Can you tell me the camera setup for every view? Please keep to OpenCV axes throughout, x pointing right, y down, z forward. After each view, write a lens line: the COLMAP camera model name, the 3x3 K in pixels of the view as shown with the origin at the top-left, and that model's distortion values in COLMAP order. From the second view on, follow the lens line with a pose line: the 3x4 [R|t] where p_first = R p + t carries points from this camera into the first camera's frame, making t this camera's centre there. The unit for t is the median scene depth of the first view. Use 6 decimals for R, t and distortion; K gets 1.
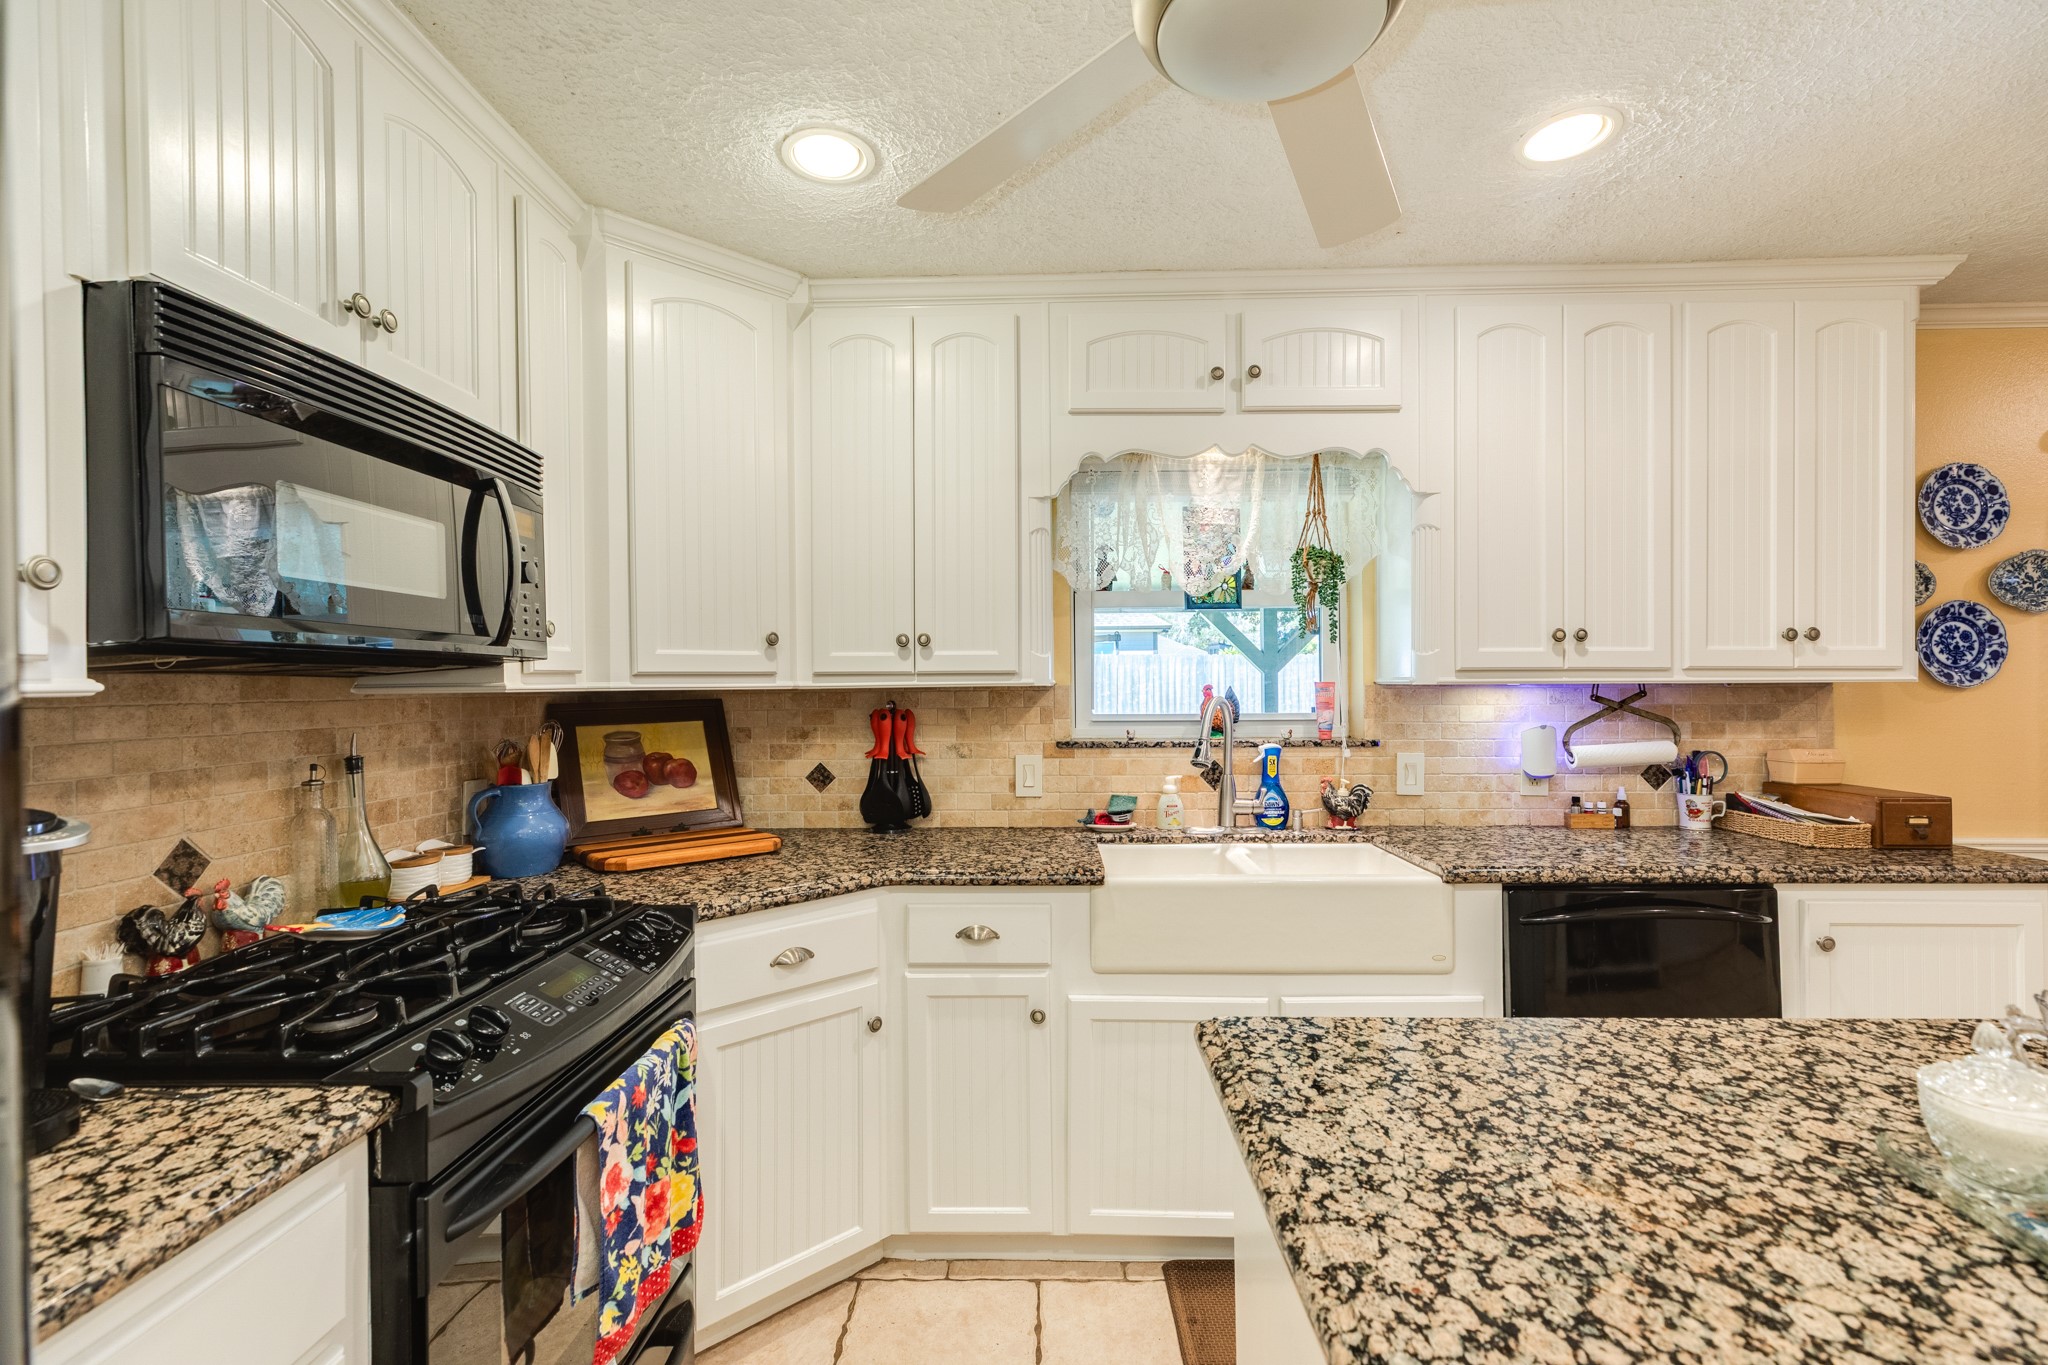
lens RADIAL K [[913.4, 0, 1019.9], [0, 913.4, 678.2], [0, 0, 1]] dist [0.005002, -0.000333]
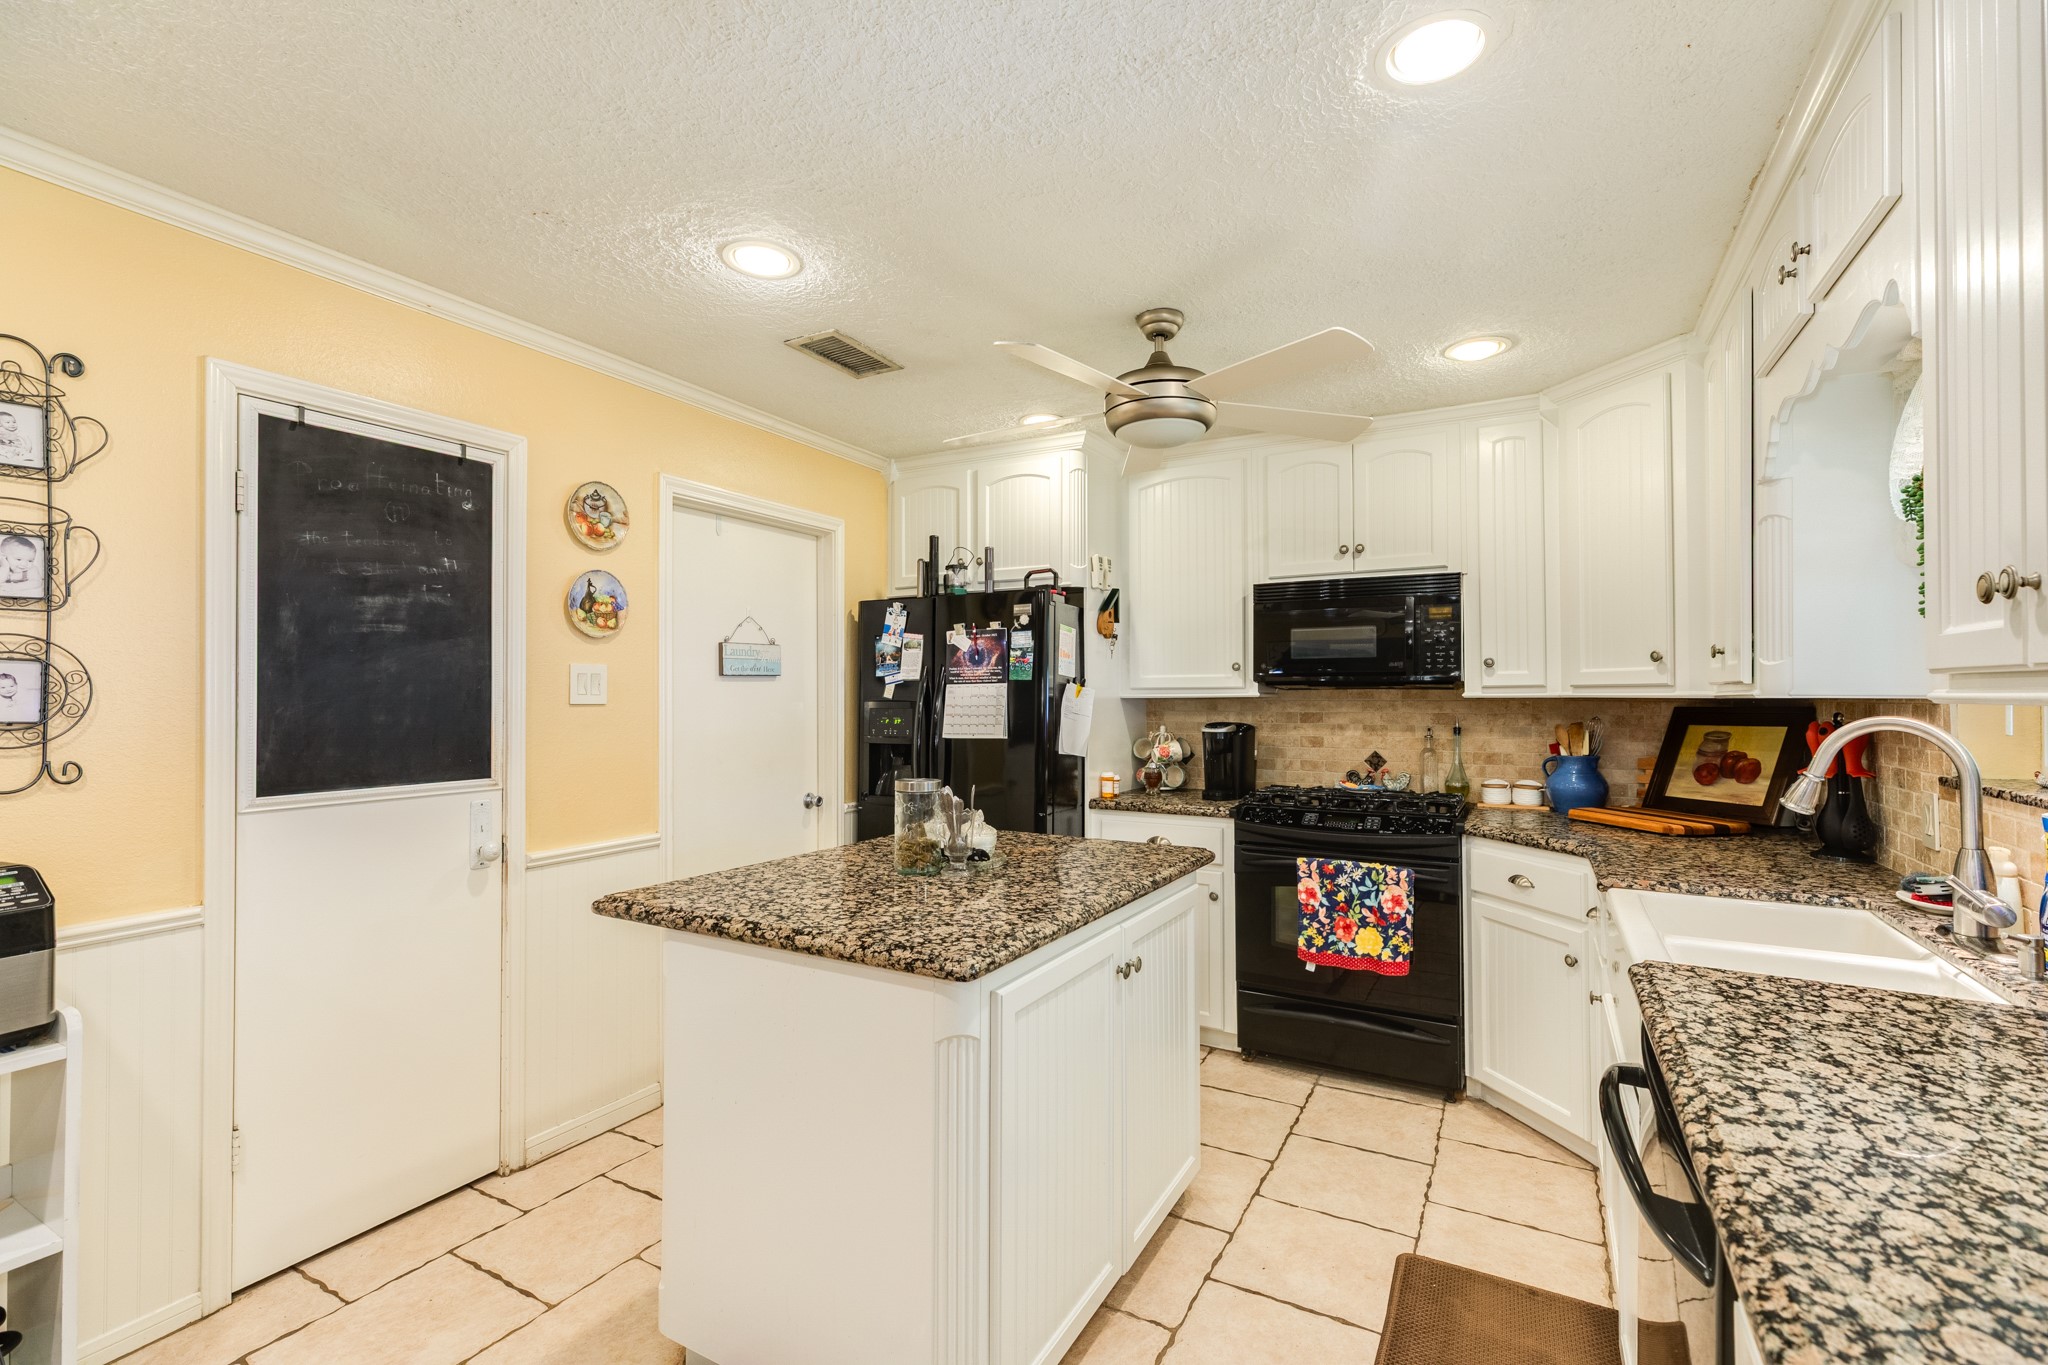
lens RADIAL K [[913.4, 0, 1014.7], [0, 913.4, 683.6], [0, 0, 1]] dist [0.005002, -0.000333]
pose [[-0.471612, -0.002624, -0.881802, 1.152764], [0.010156, 0.999913, -0.008407, -0.004764], [0.881748, -0.012920, -0.471544, 0.795957]]
